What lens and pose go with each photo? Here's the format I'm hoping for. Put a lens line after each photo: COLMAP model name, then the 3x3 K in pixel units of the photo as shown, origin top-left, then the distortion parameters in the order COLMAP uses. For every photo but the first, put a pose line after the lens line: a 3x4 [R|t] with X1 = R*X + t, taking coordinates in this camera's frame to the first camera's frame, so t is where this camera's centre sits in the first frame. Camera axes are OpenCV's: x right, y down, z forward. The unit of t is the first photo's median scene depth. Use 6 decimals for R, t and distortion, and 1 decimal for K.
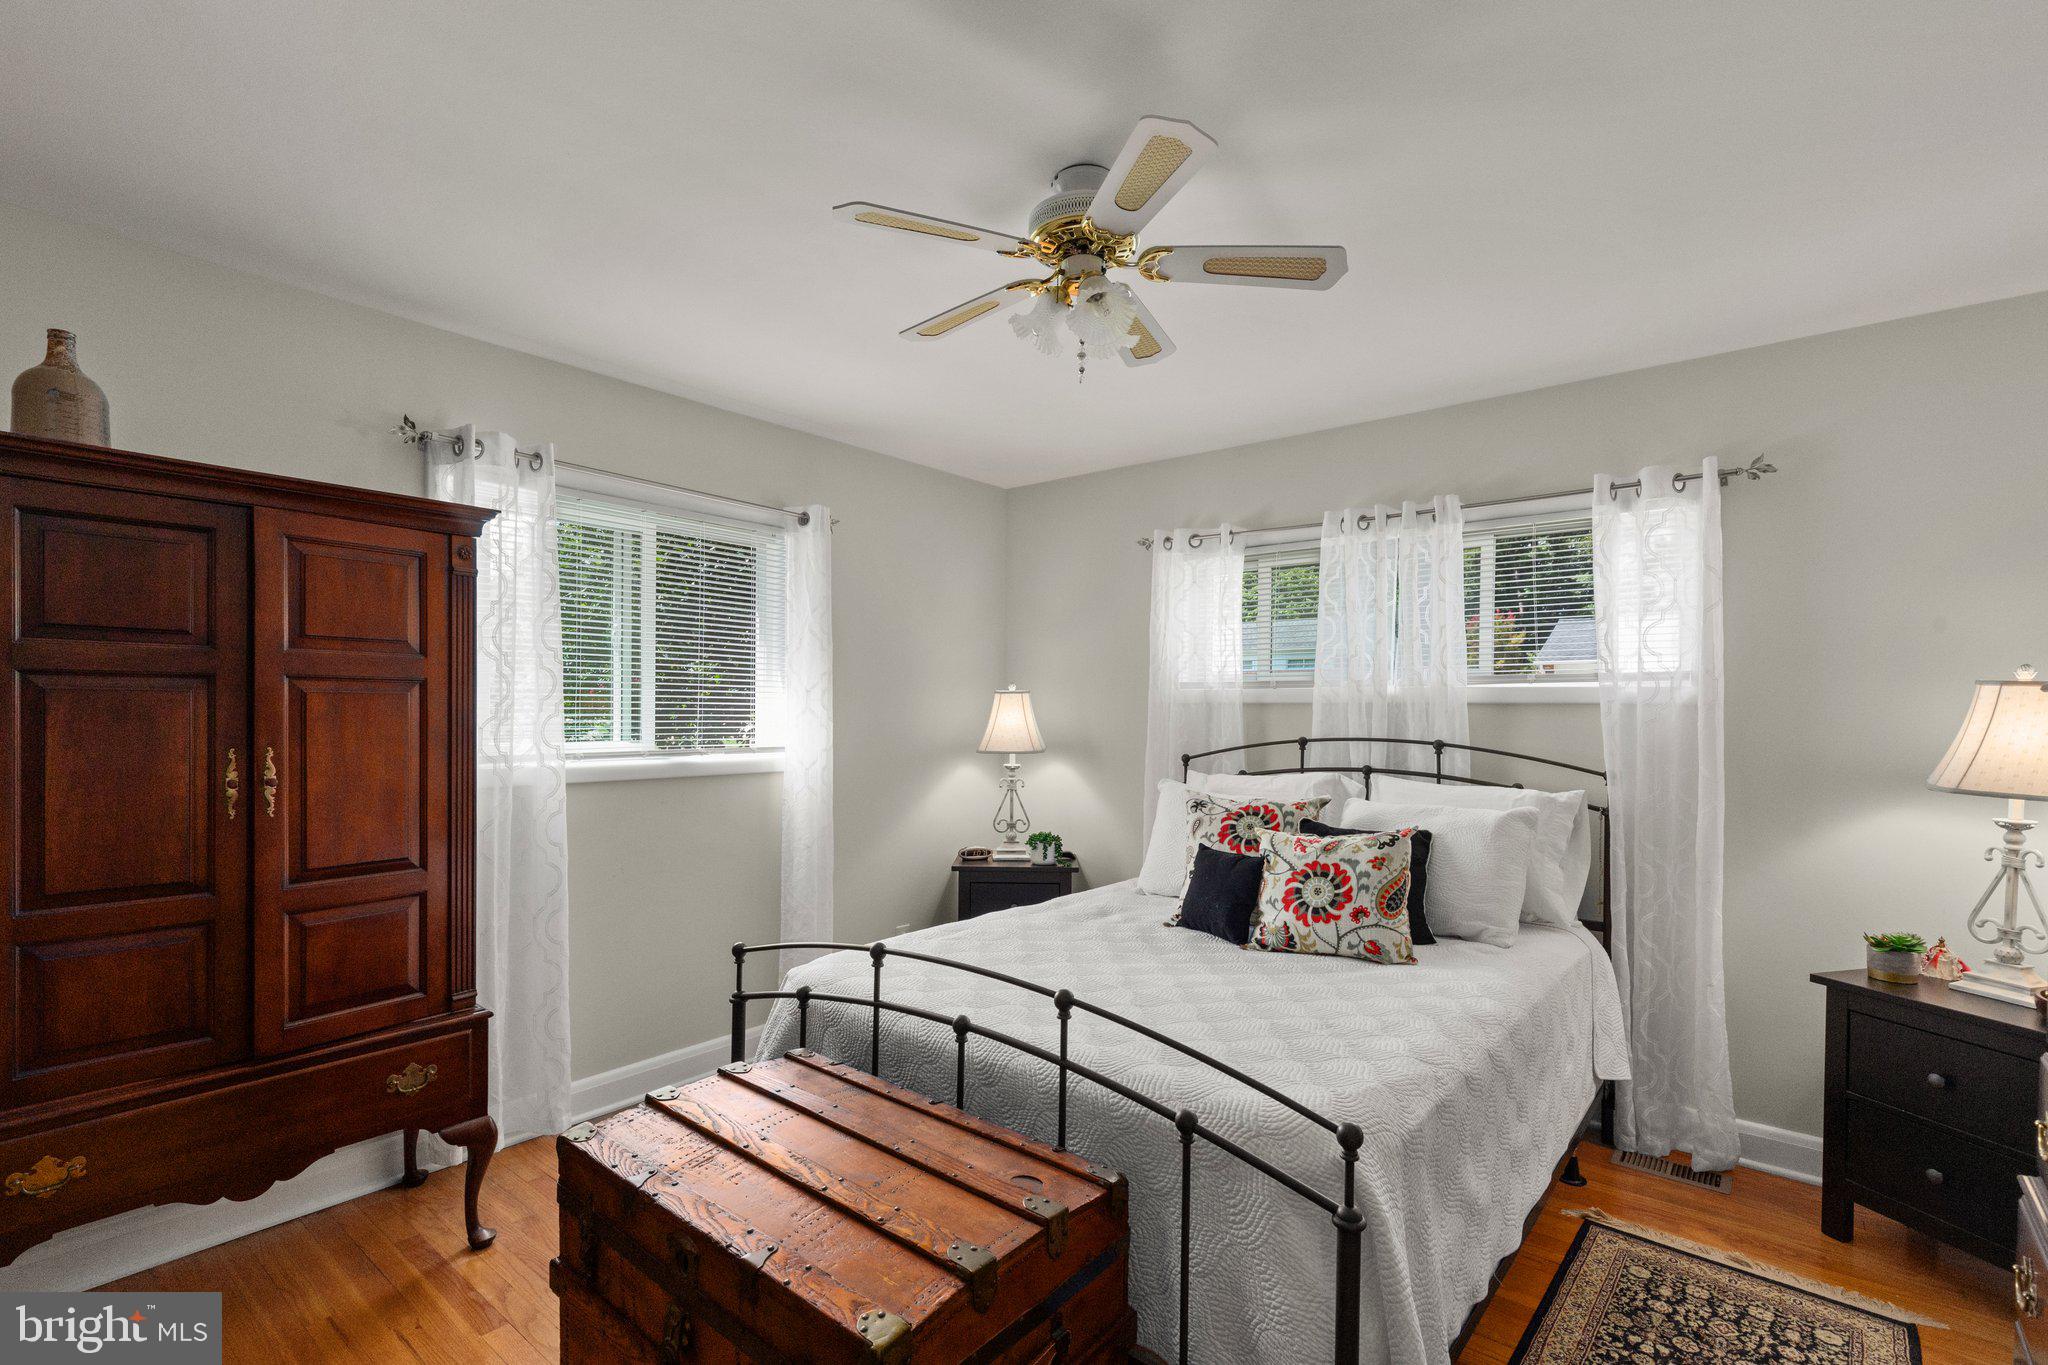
lens RADIAL K [[945.7, 0, 1007.5], [0, 945.7, 703.2], [0, 0, 1]] dist [0.008889, -0.001388]
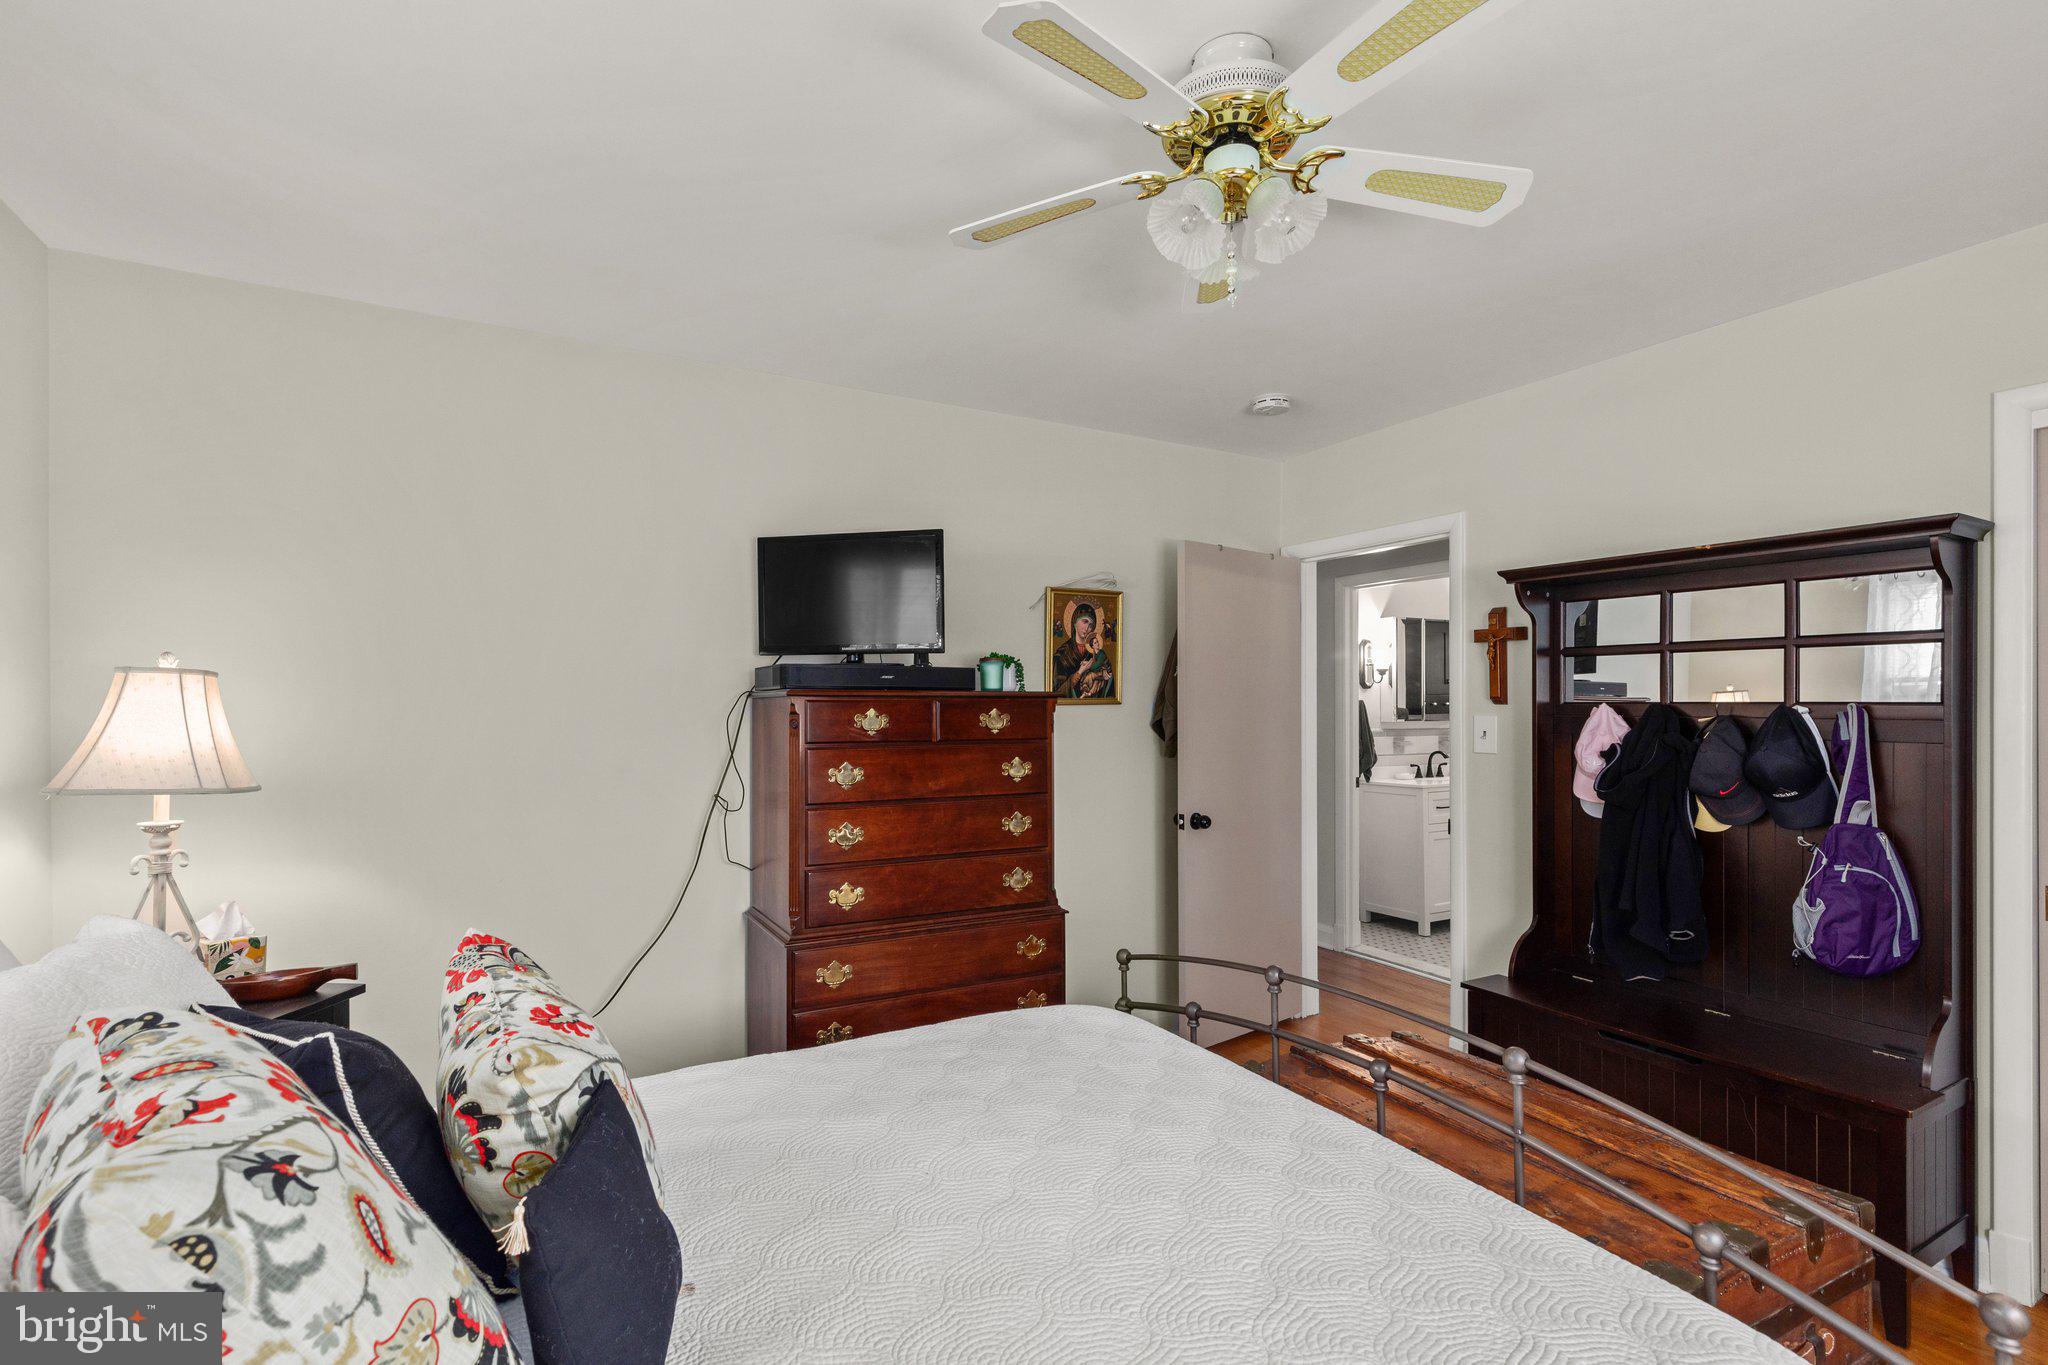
lens RADIAL K [[945.7, 0, 1035.8], [0, 945.7, 700.9], [0, 0, 1]] dist [0.008889, -0.001388]
pose [[-0.945220, -0.005851, 0.326380, -0.018889], [-0.008946, 0.999928, -0.007983, 0.006479], [-0.326310, -0.010465, -0.945205, 1.383900]]
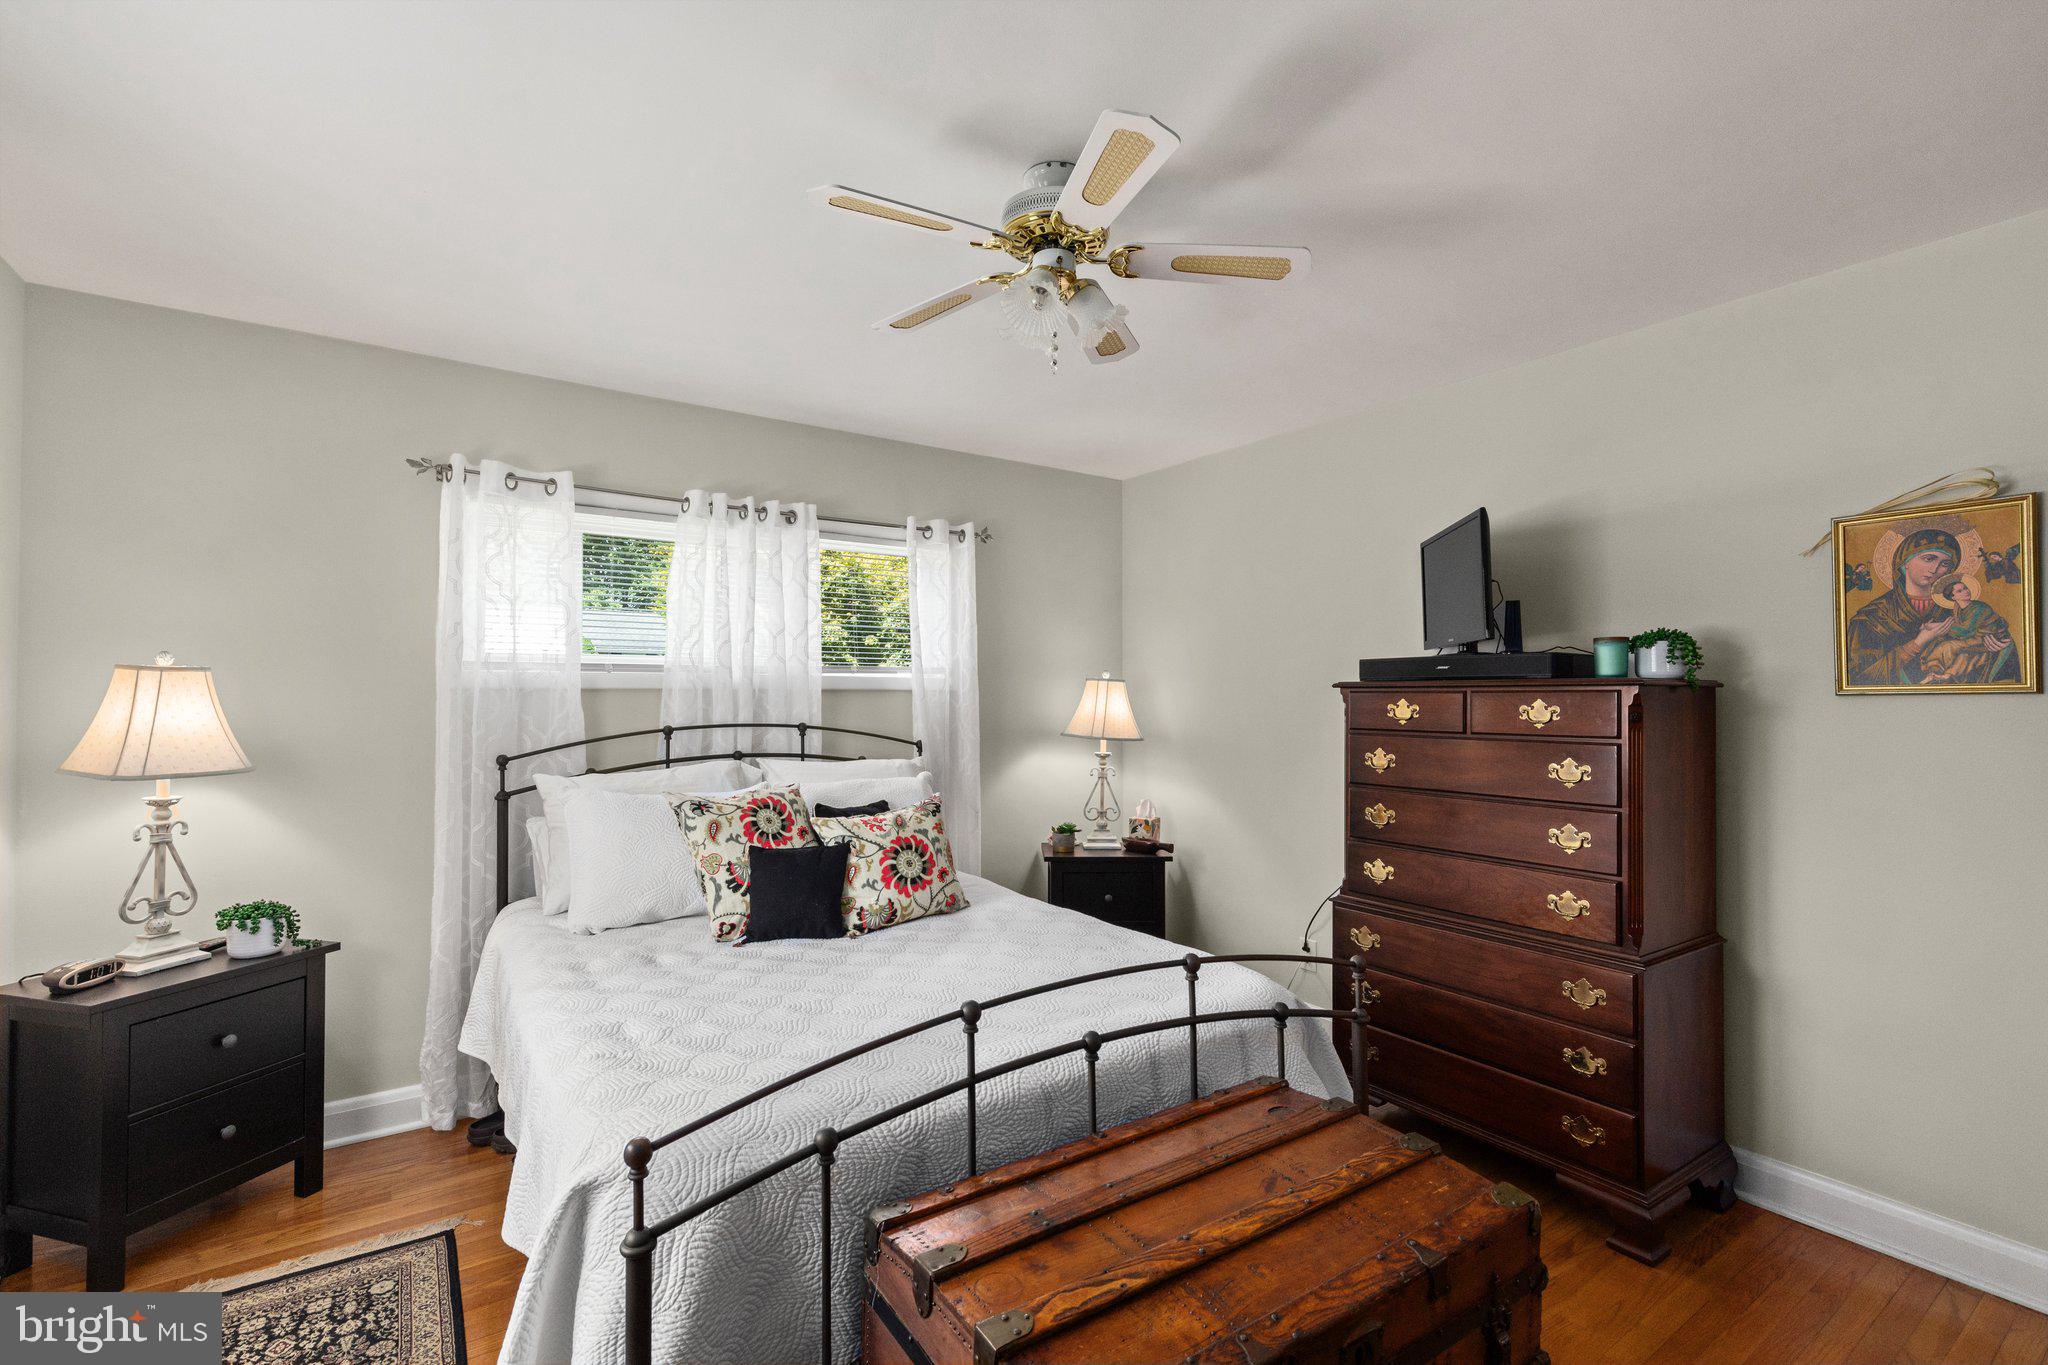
lens RADIAL K [[945.7, 0, 1027.7], [0, 945.7, 676.1], [0, 0, 1]] dist [0.008889, -0.001388]
pose [[0.239490, 0.012842, 0.970814, -0.687635], [-0.003237, 0.999918, -0.012428, -0.002947], [-0.970893, -0.000166, 0.239512, 0.600193]]
